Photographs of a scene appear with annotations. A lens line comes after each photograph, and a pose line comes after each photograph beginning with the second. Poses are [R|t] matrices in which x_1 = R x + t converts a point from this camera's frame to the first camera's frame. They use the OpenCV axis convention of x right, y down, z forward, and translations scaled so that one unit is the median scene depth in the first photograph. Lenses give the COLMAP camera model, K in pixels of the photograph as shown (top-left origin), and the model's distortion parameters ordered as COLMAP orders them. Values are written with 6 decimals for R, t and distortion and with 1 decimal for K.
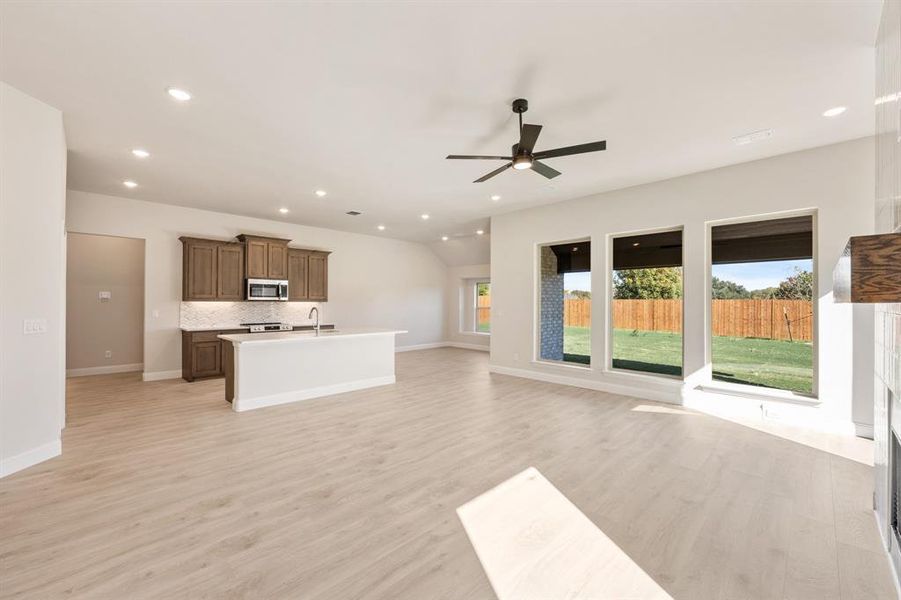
lens RADIAL K [[364.1, 0, 452.7], [0, 364.1, 303.3], [0, 0, 1]] dist [0.001130, -0.000191]
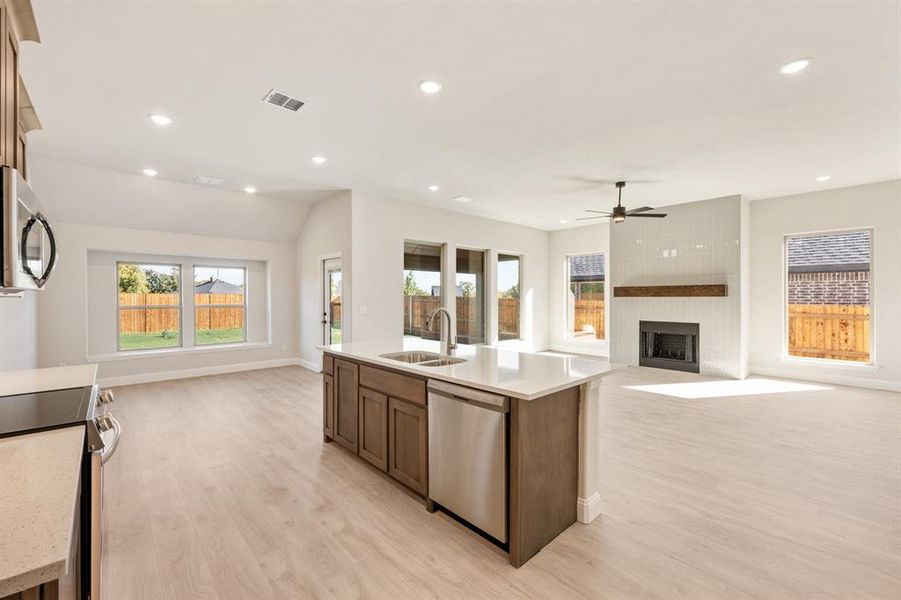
lens RADIAL K [[373.9, 0, 450.5], [0, 373.9, 300.0], [0, 0, 1]] dist [-0.002190, -0.000370]
pose [[0.040907, -0.009686, 0.999116, -1.404310], [0.004417, 0.999945, 0.009513, -0.007093], [-0.999153, 0.004024, 0.040947, 1.485829]]
